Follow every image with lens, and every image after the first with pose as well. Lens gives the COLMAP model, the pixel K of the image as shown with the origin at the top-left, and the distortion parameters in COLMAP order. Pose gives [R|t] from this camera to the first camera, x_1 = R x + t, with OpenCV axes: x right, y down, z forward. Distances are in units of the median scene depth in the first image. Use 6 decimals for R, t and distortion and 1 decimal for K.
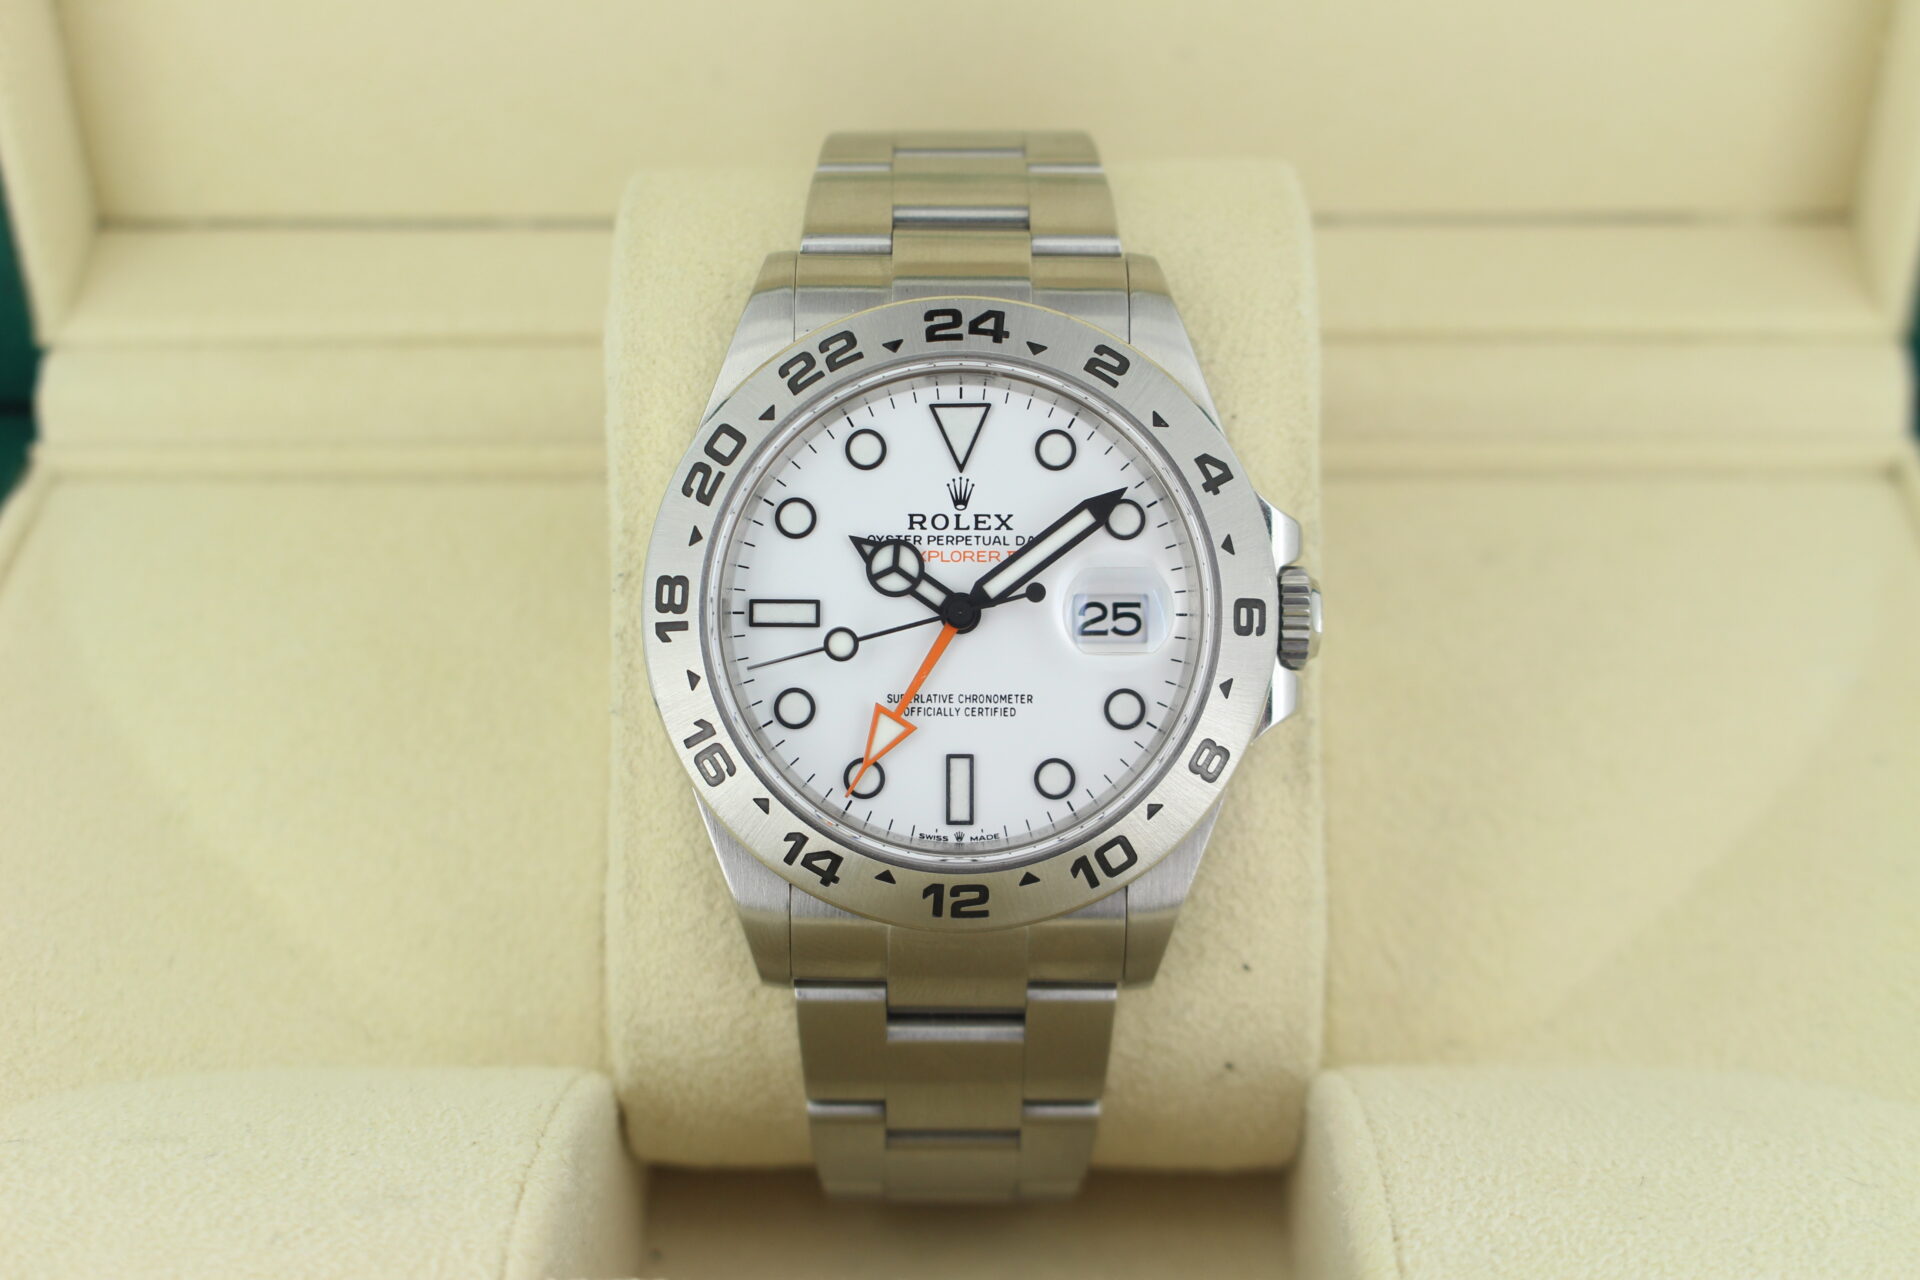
lens RADIAL K [[3238.7, 0, 959.3], [0, 3238.7, 635.6], [0, 0, 1]] dist [0.020792, 0.000000]
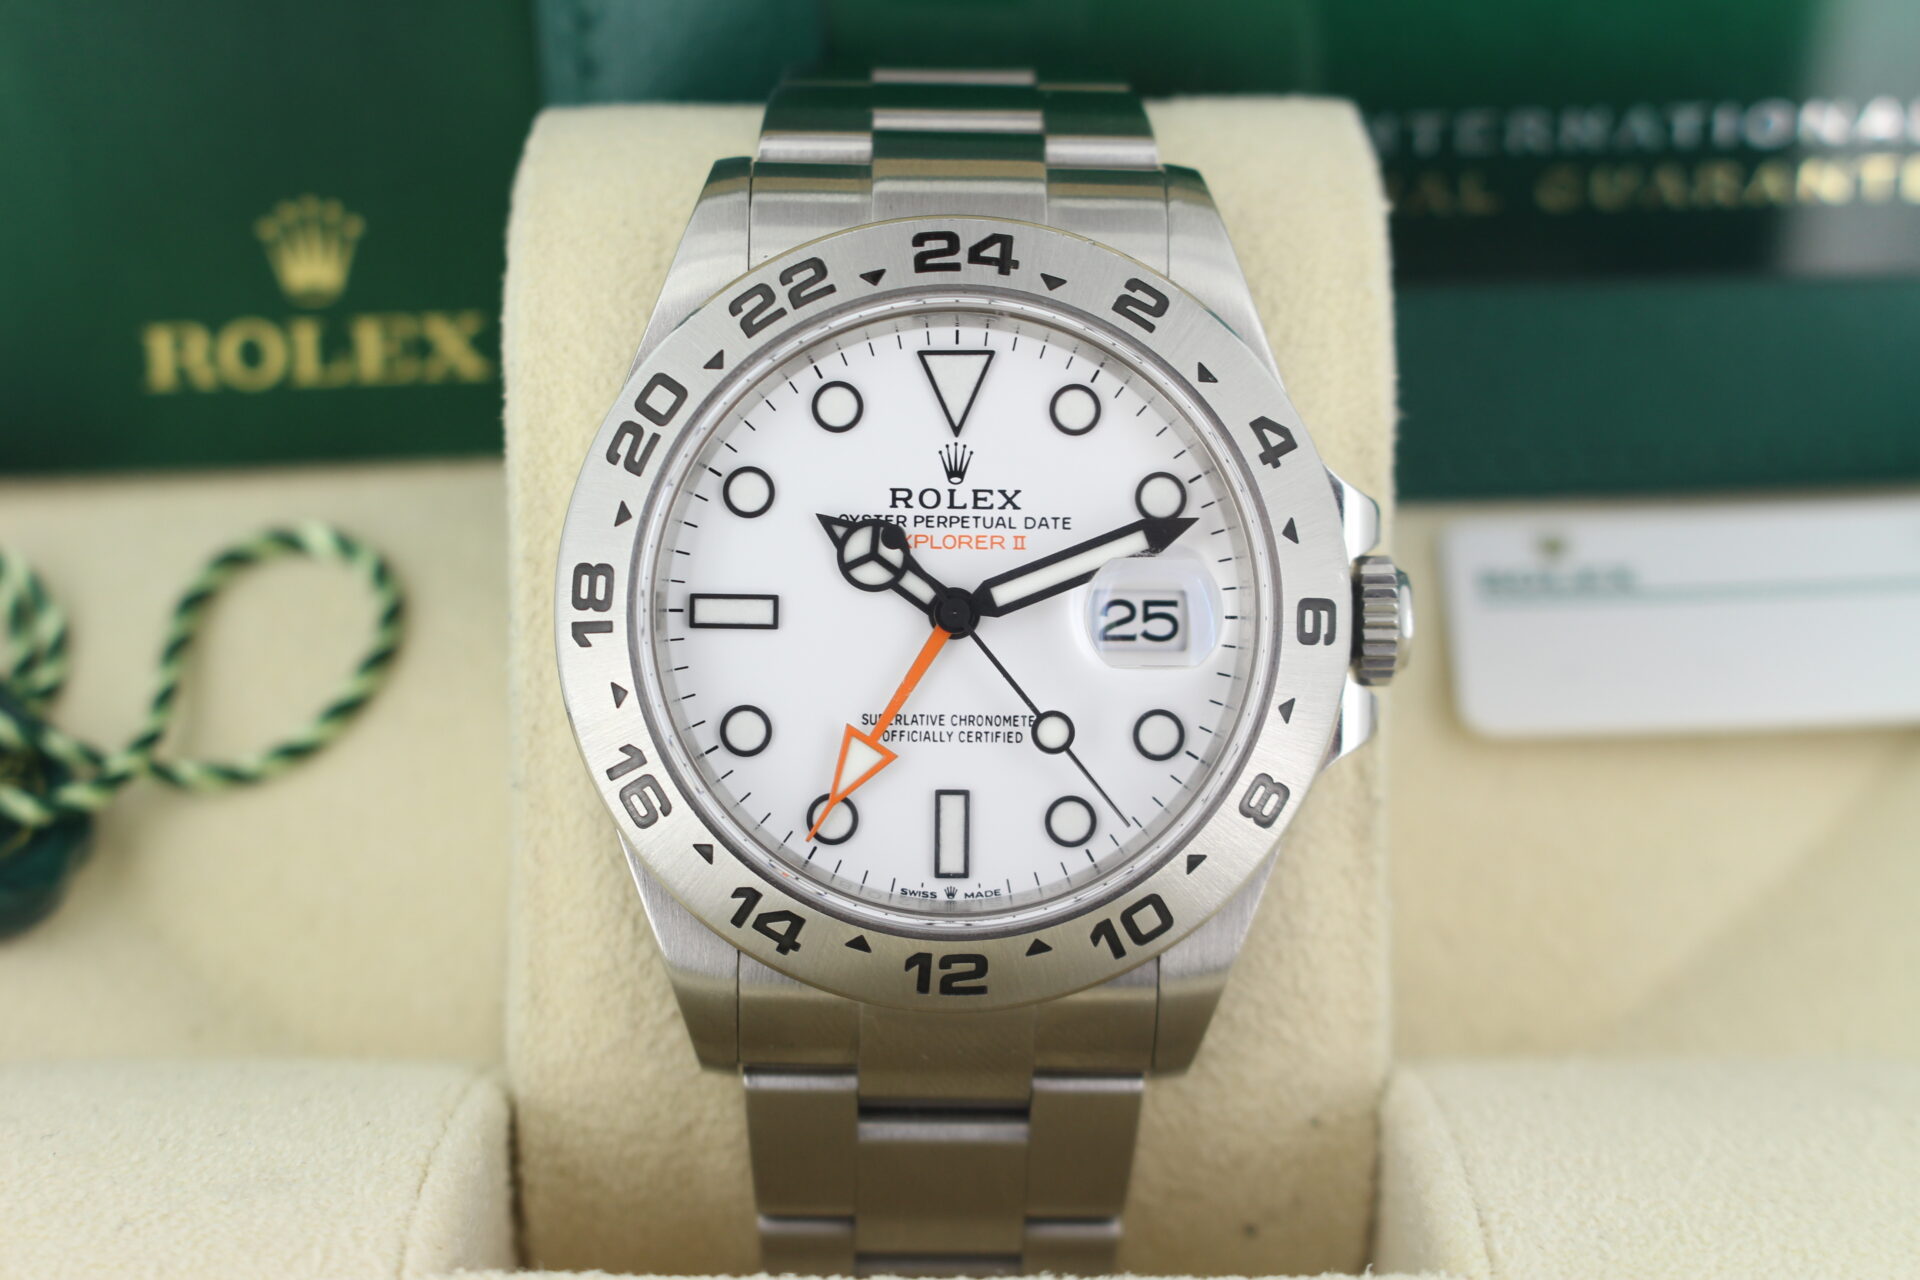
lens RADIAL K [[3524.6, 0, 969.8], [0, 3524.6, 639.9], [0, 0, 1]] dist [0.114956, 0.000000]
pose [[0.999771, 0.008351, 0.019715, -0.013003], [-0.008711, 0.999796, 0.018227, -0.016302], [-0.019559, -0.018395, 0.999639, 0.130760]]
